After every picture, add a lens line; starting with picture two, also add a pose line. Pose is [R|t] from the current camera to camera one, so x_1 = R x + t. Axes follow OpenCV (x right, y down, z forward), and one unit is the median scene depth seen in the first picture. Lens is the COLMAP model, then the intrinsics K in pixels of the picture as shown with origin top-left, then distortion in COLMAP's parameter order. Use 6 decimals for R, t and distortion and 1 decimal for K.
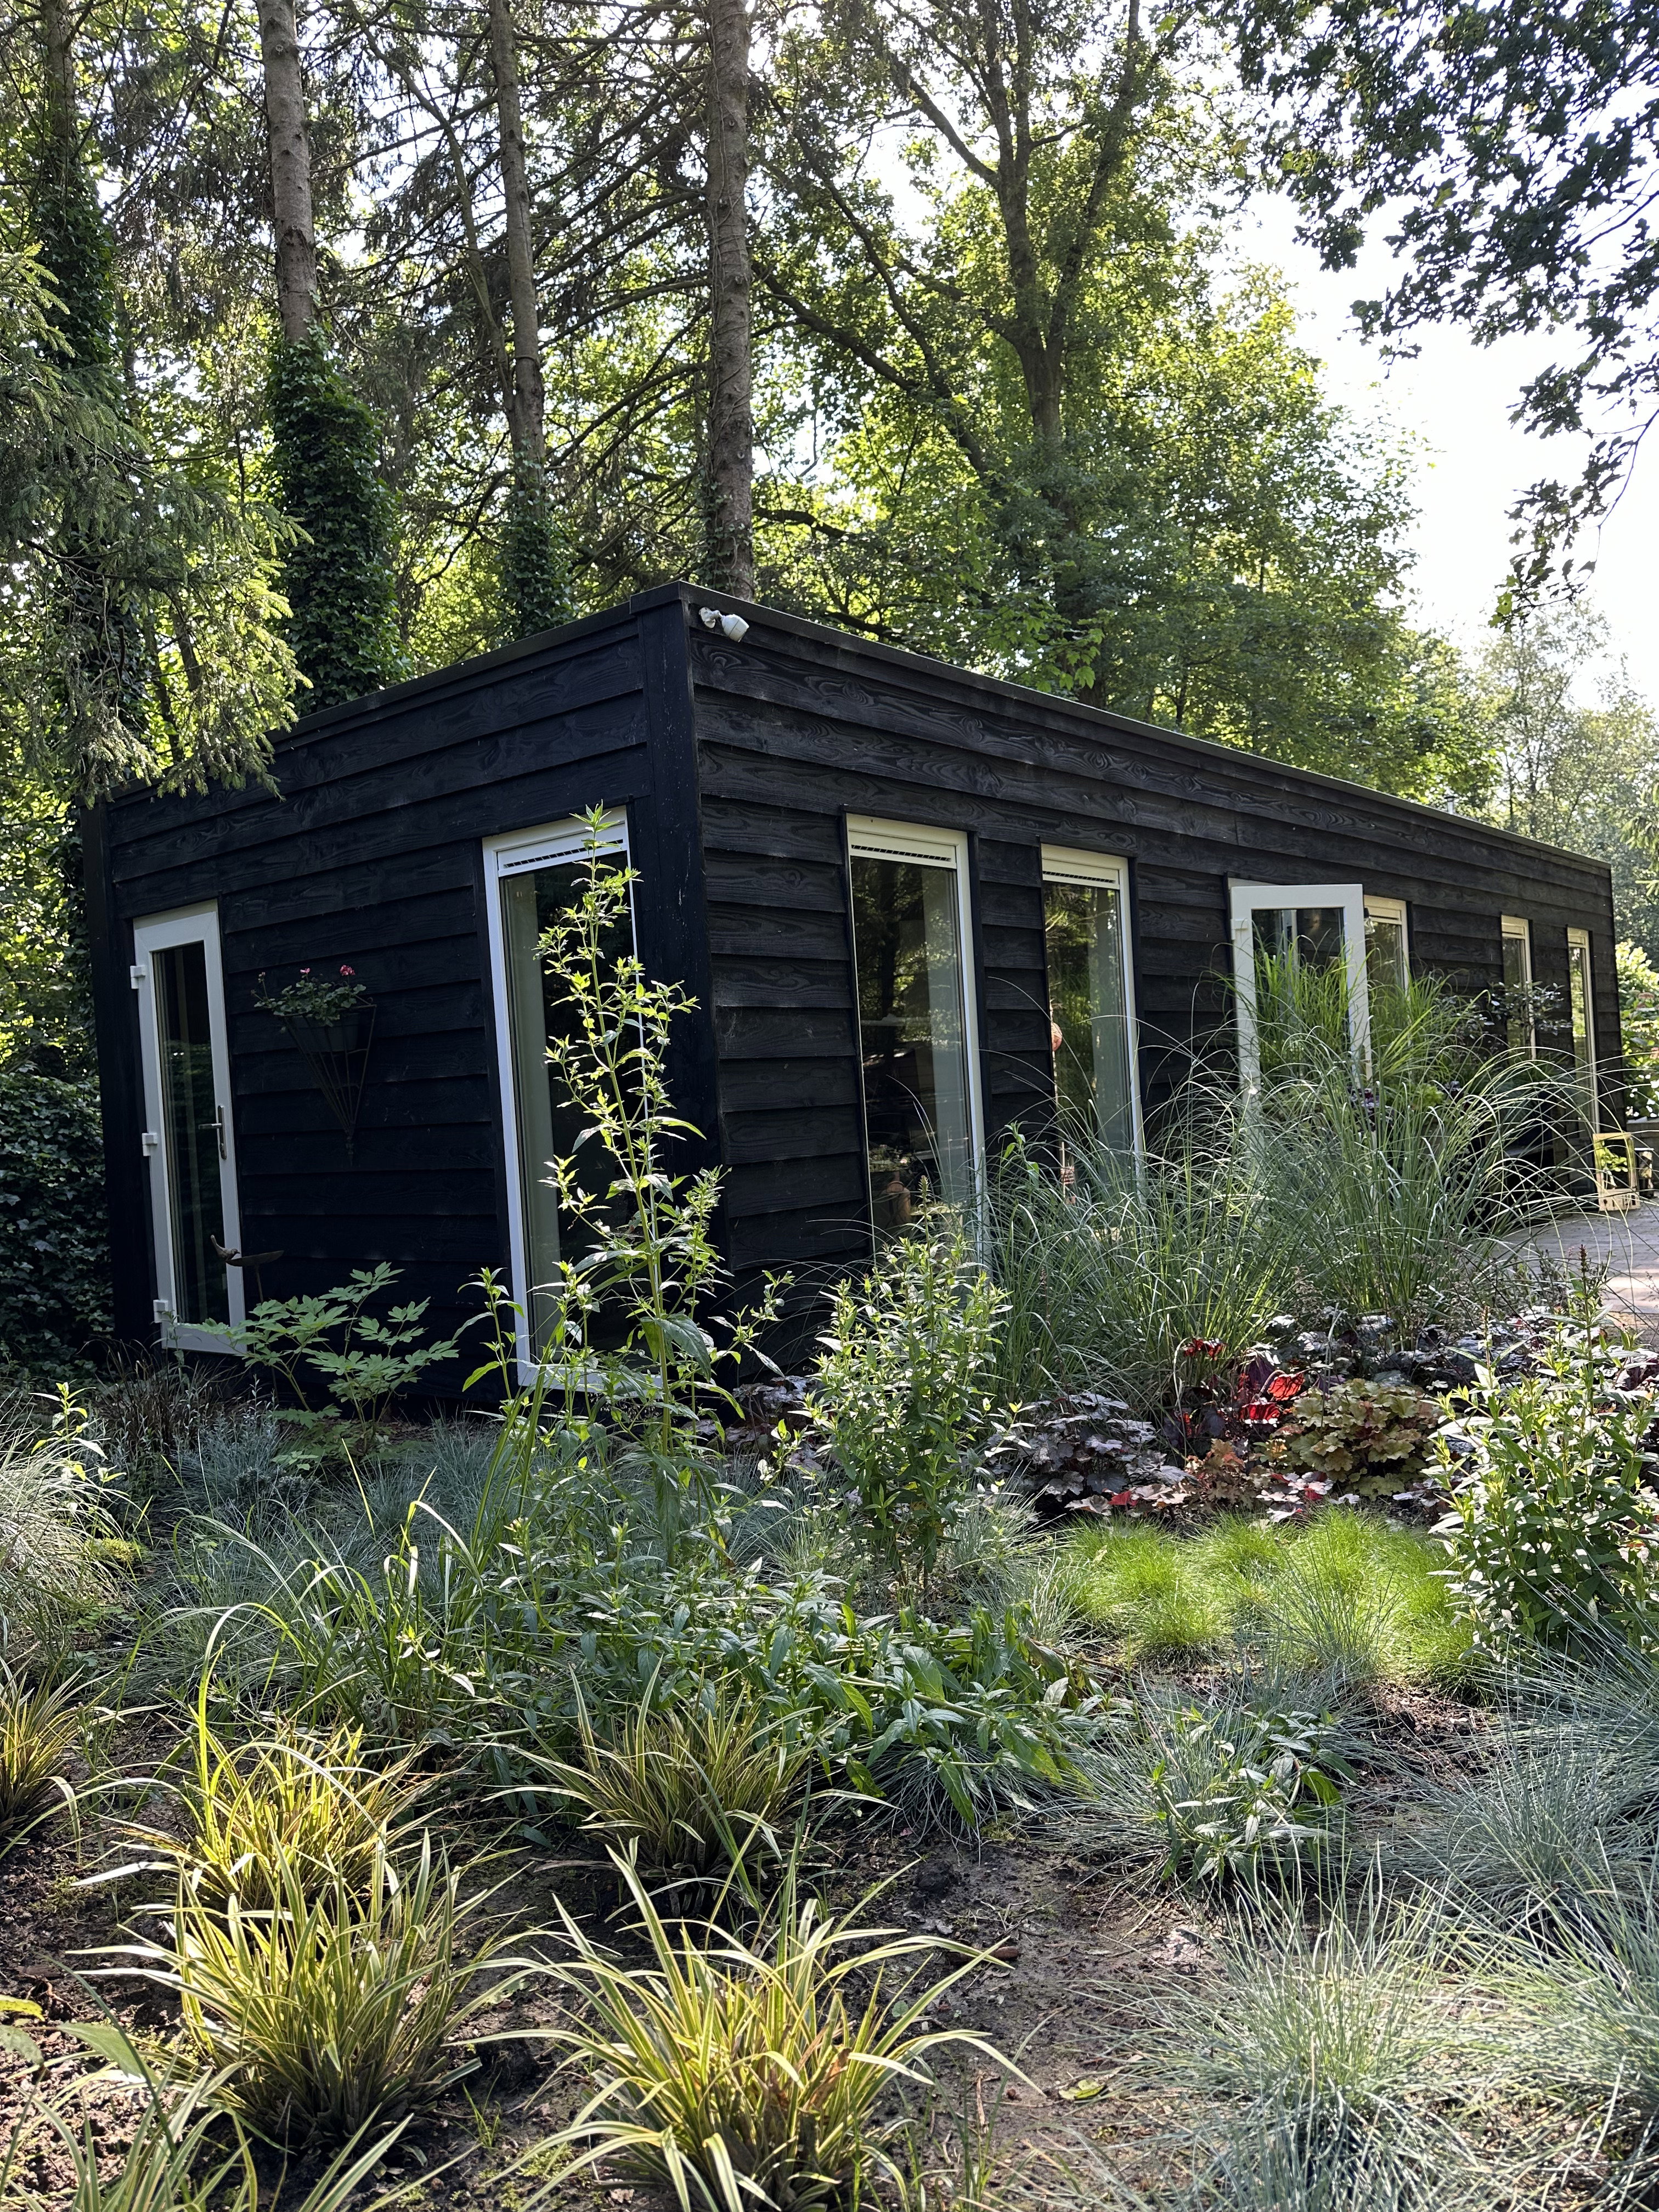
lens RADIAL K [[1557.8, 0, 841.5], [0, 1557.8, 1118.9], [0, 0, 1]] dist [0.023589, -0.027015]
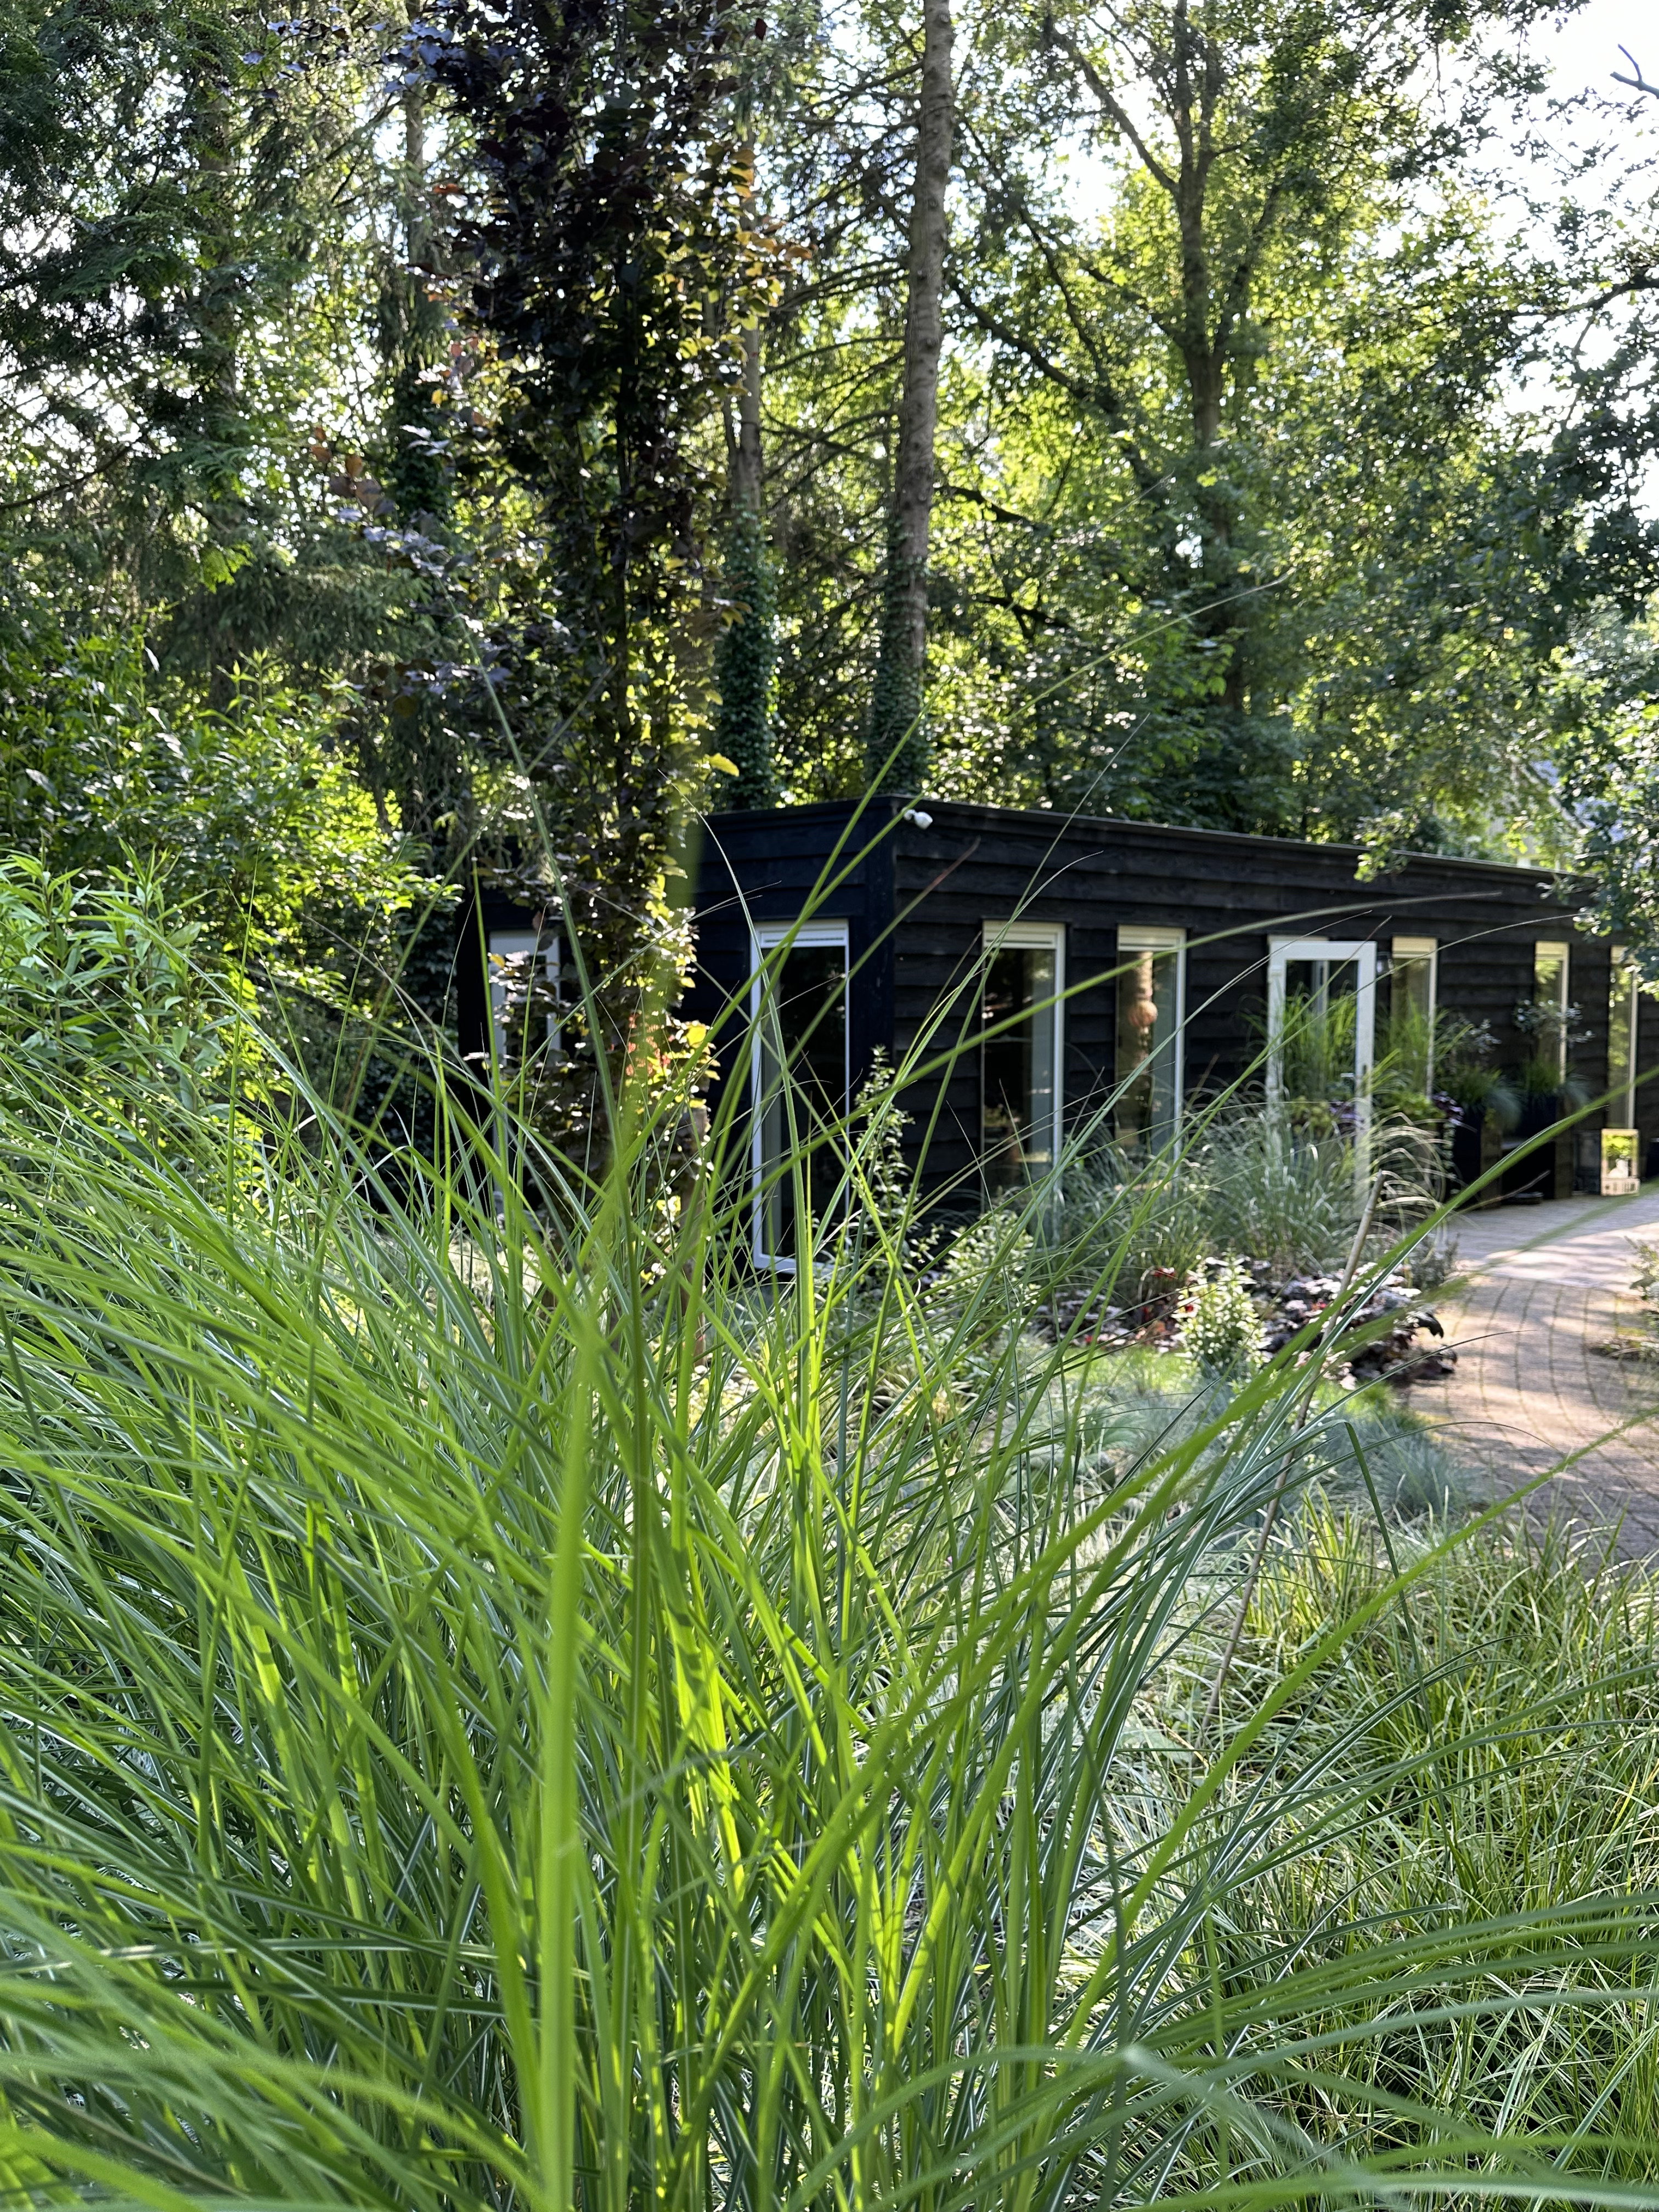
lens RADIAL K [[1730.7, 0, 828.2], [0, 1730.7, 1095.1], [0, 0, 1]] dist [-0.012745, -0.005572]
pose [[0.994415, 0.067821, -0.080871, -0.000188], [-0.063822, 0.996654, 0.051059, -0.037842], [0.084063, -0.045612, 0.995416, -0.281062]]
